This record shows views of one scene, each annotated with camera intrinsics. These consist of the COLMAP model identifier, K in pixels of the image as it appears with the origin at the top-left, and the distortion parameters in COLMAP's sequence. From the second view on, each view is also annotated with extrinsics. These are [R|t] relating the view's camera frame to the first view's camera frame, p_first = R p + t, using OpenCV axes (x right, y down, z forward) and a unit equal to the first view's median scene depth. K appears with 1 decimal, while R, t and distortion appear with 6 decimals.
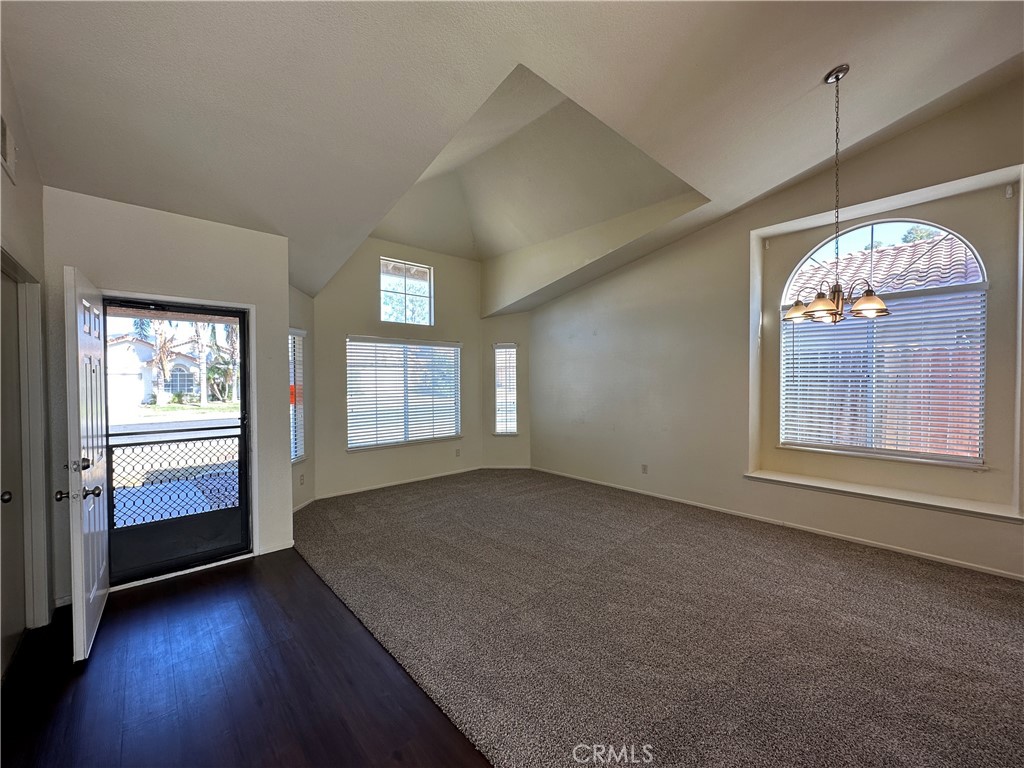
lens RADIAL K [[410.3, 0, 510.9], [0, 410.3, 384.9], [0, 0, 1]] dist [-0.001569, 0.000615]
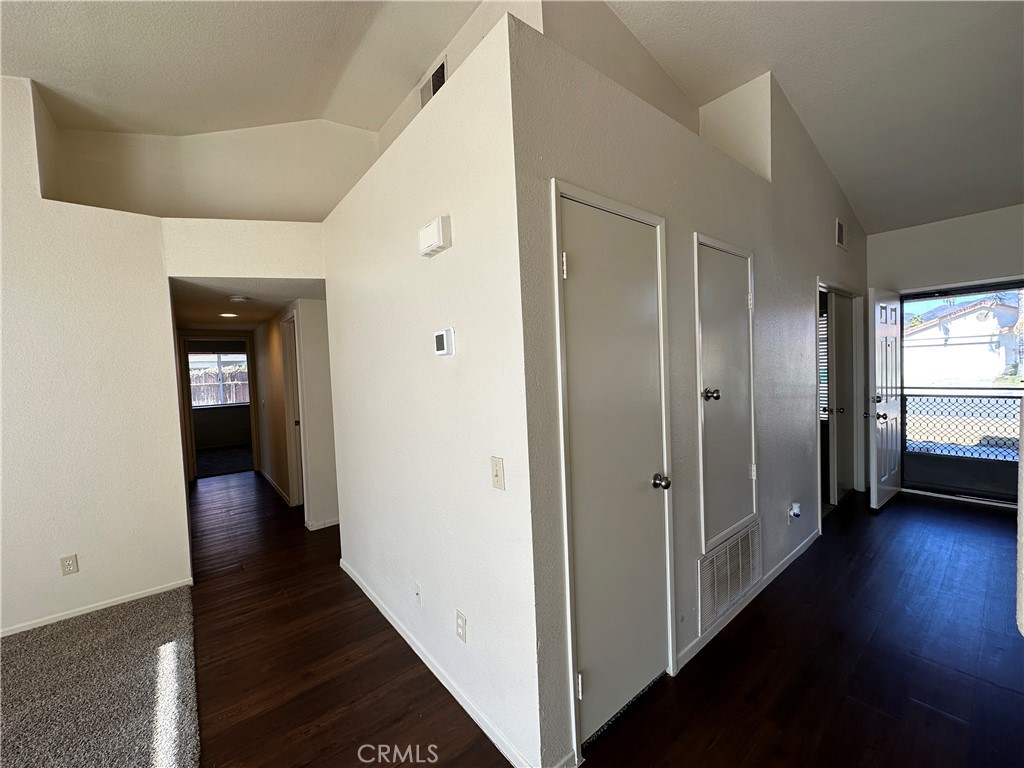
lens RADIAL K [[410.3, 0, 510.9], [0, 410.3, 384.9], [0, 0, 1]] dist [-0.001569, 0.000615]
pose [[-0.054114, 0.044528, -0.997541, 0.395655], [0.026237, 0.998724, 0.043158, 0.007630], [0.998190, -0.023837, -0.055214, -0.232448]]
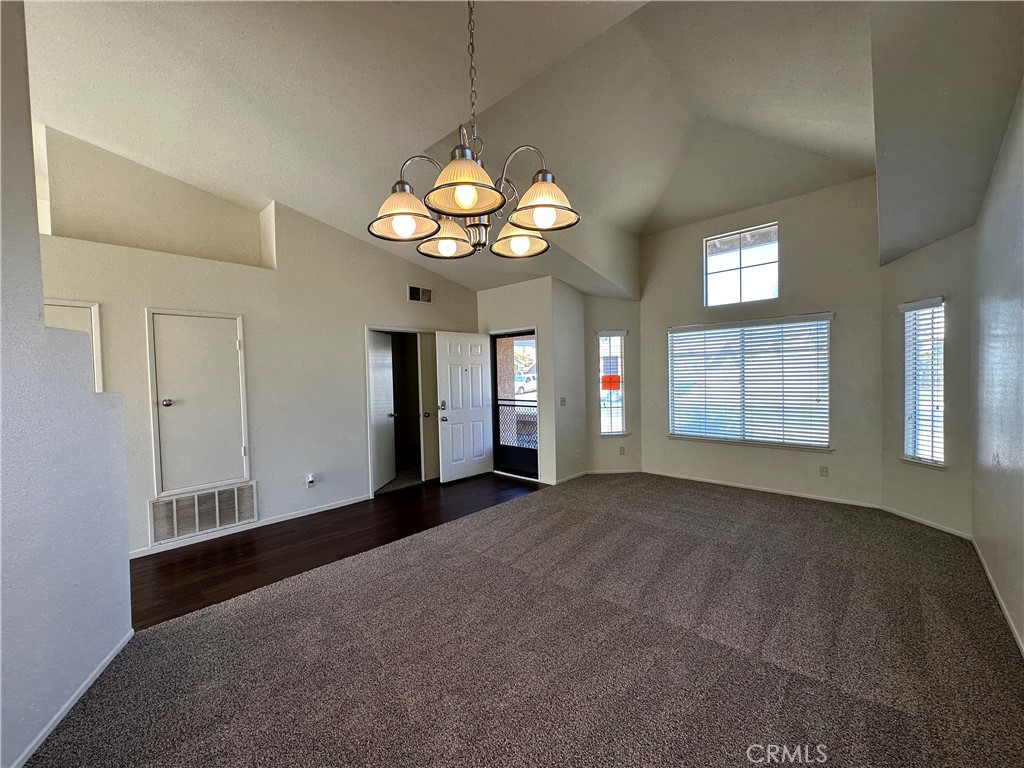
lens RADIAL K [[410.3, 0, 510.9], [0, 410.3, 384.9], [0, 0, 1]] dist [-0.001569, 0.000615]
pose [[0.076717, 0.029799, -0.996607, 0.775296], [0.007704, 0.999506, 0.030479, -0.010717], [0.997023, -0.010016, 0.076450, 0.619043]]
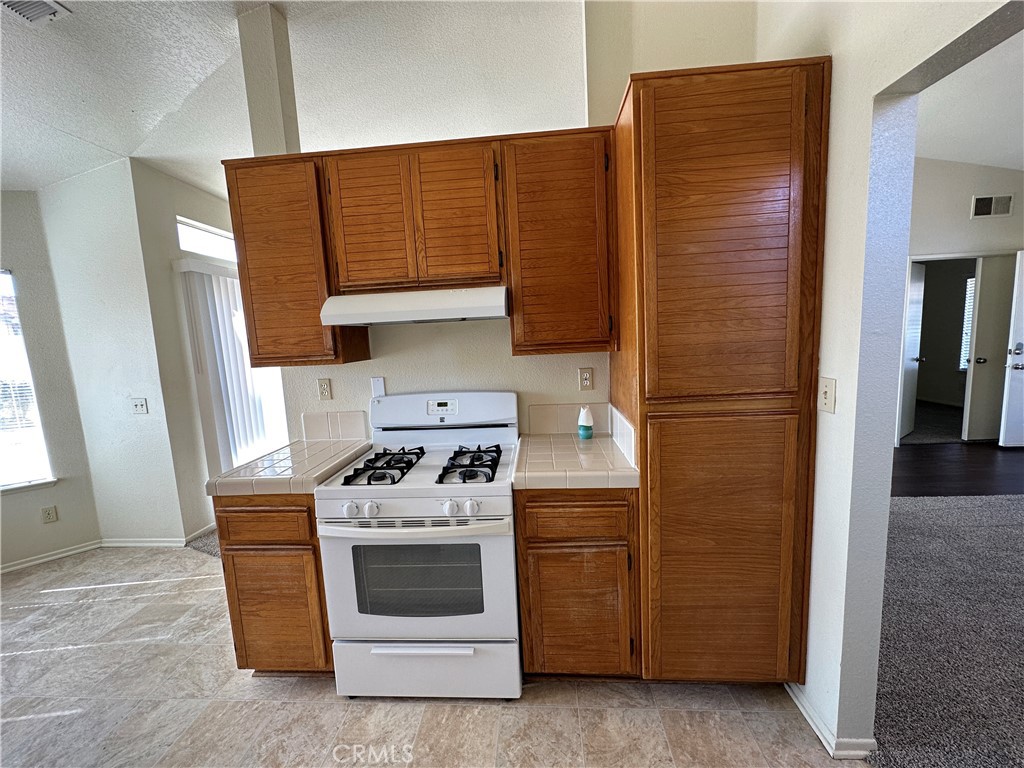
lens RADIAL K [[410.3, 0, 510.9], [0, 410.3, 384.9], [0, 0, 1]] dist [-0.001569, 0.000615]
pose [[-0.714900, 0.129492, -0.687131, 1.053798], [0.044141, 0.989100, 0.140474, -0.016764], [0.697832, 0.070094, -0.712824, 0.360630]]
